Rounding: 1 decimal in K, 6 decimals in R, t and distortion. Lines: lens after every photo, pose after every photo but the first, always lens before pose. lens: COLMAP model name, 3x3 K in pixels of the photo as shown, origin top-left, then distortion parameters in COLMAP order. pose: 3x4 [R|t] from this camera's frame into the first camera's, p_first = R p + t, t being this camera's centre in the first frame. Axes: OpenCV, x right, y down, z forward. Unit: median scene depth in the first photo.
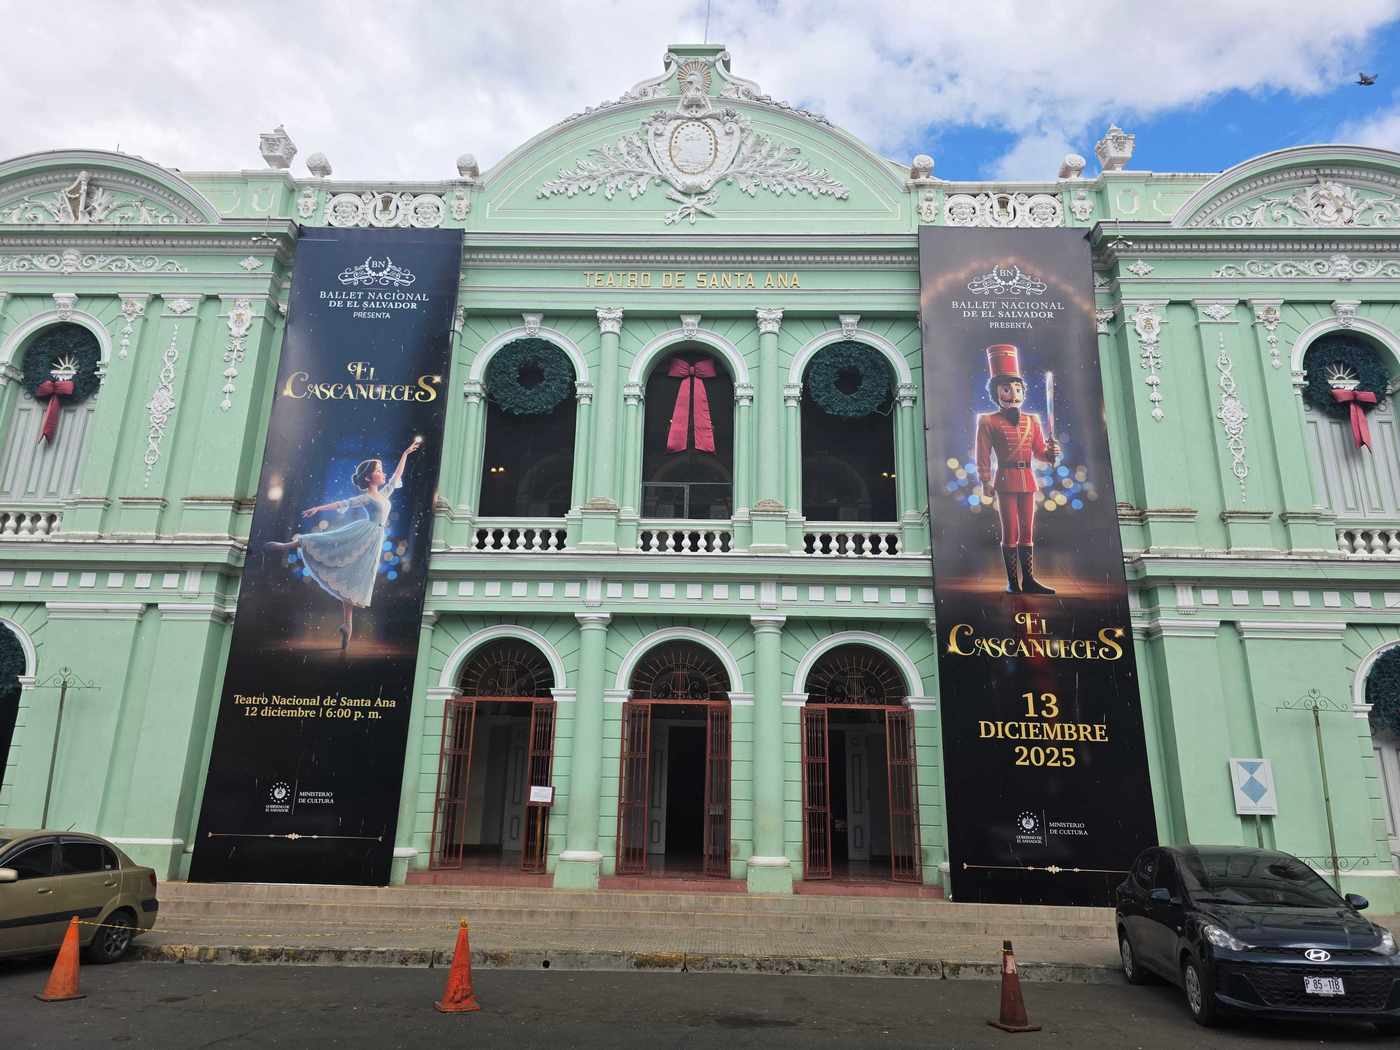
lens RADIAL K [[931.6, 0, 700.0], [0, 931.6, 525.0], [0, 0, 1]] dist [0.061006, -0.061793]
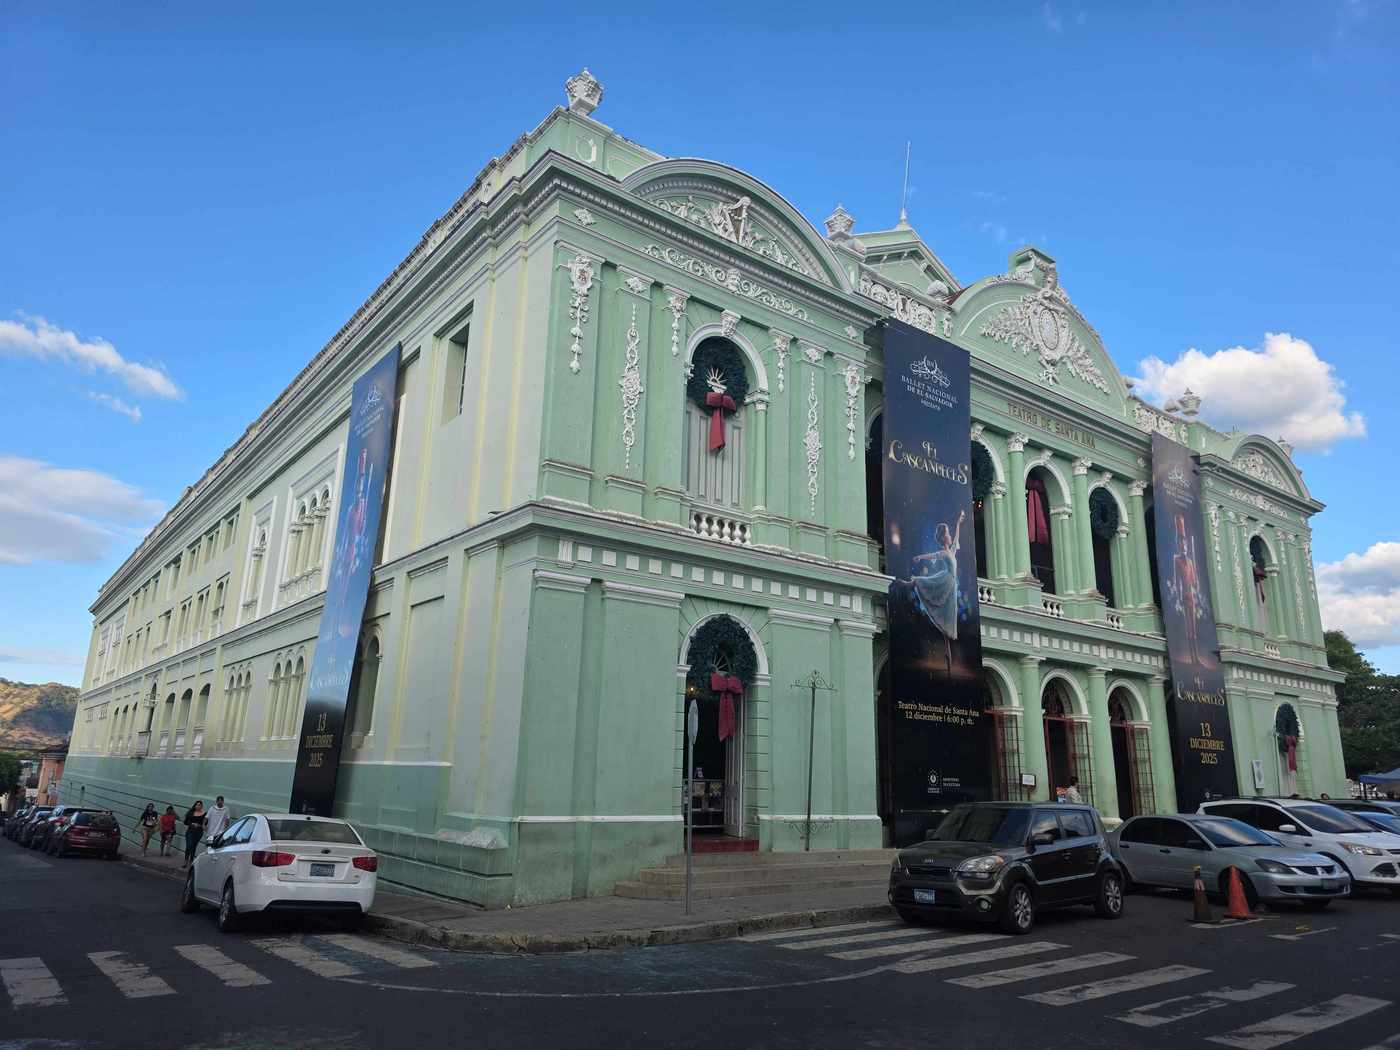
lens RADIAL K [[931.6, 0, 700.0], [0, 931.6, 525.0], [0, 0, 1]] dist [0.061006, -0.061793]
pose [[0.777723, 0.159566, 0.608017, -1.337575], [-0.186515, 0.982264, -0.019208, 0.019197], [-0.600299, -0.098466, 0.793691, 0.164040]]
